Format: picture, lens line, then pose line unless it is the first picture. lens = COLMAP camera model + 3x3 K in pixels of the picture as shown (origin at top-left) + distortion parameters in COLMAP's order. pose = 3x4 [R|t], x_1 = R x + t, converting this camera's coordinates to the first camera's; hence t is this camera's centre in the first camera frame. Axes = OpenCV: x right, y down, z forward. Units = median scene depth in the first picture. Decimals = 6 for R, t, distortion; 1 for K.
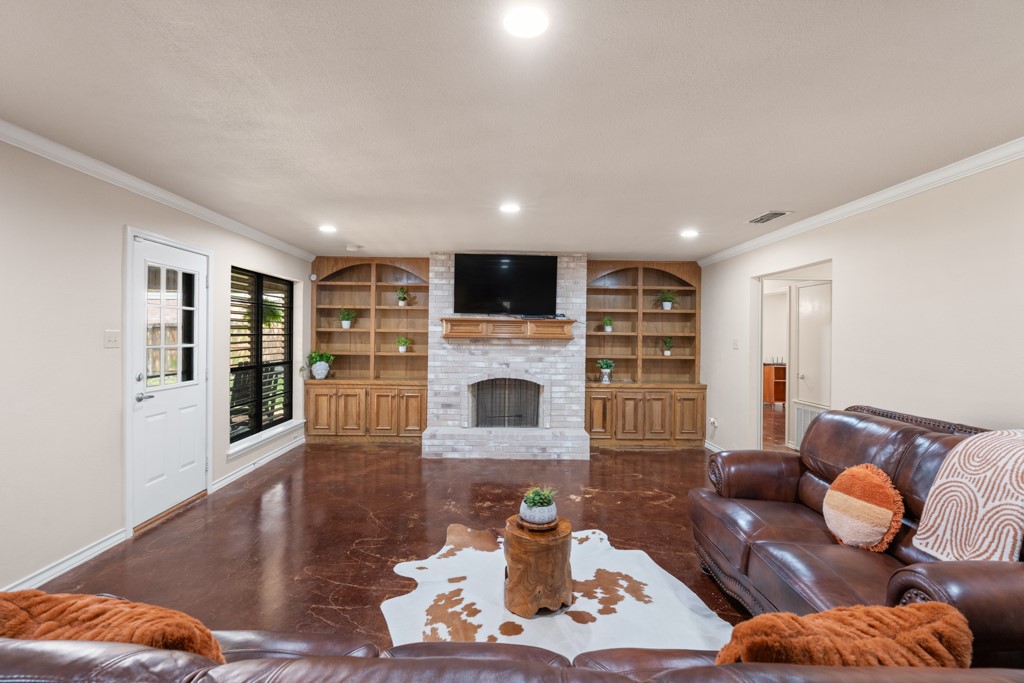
lens RADIAL K [[471.8, 0, 509.0], [0, 471.8, 338.5], [0, 0, 1]] dist [0.000515, 0.000065]
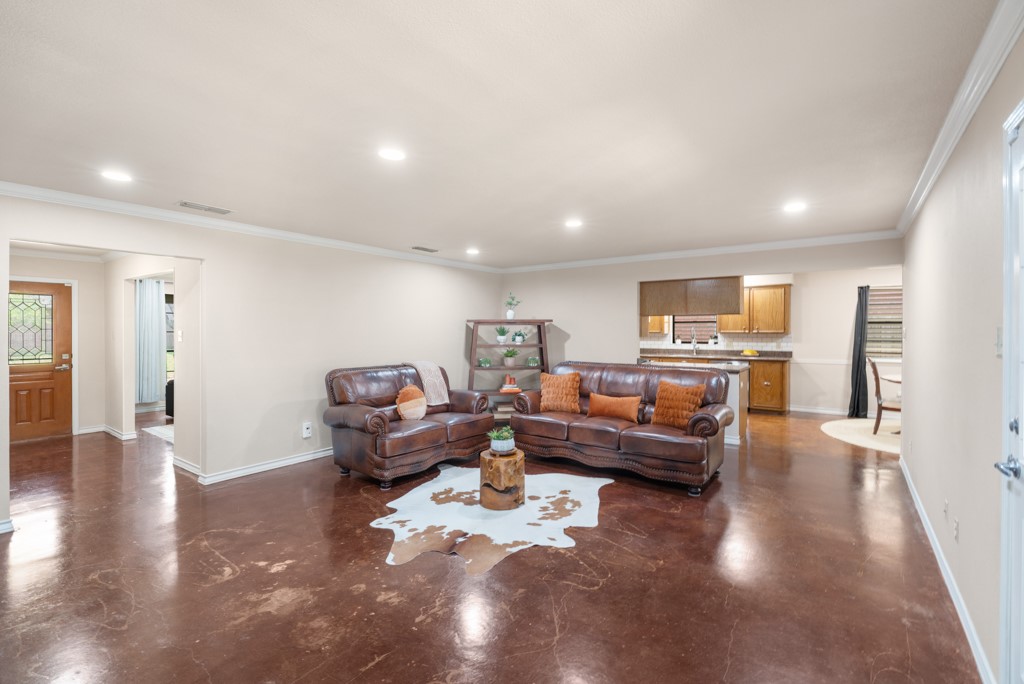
lens RADIAL K [[471.8, 0, 510.8], [0, 471.8, 337.0], [0, 0, 1]] dist [0.000515, 0.000065]
pose [[-0.801491, -0.018055, 0.597734, -0.785862], [-0.006335, 0.999744, 0.021704, -0.016200], [-0.597973, 0.013609, -0.801400, 1.995566]]
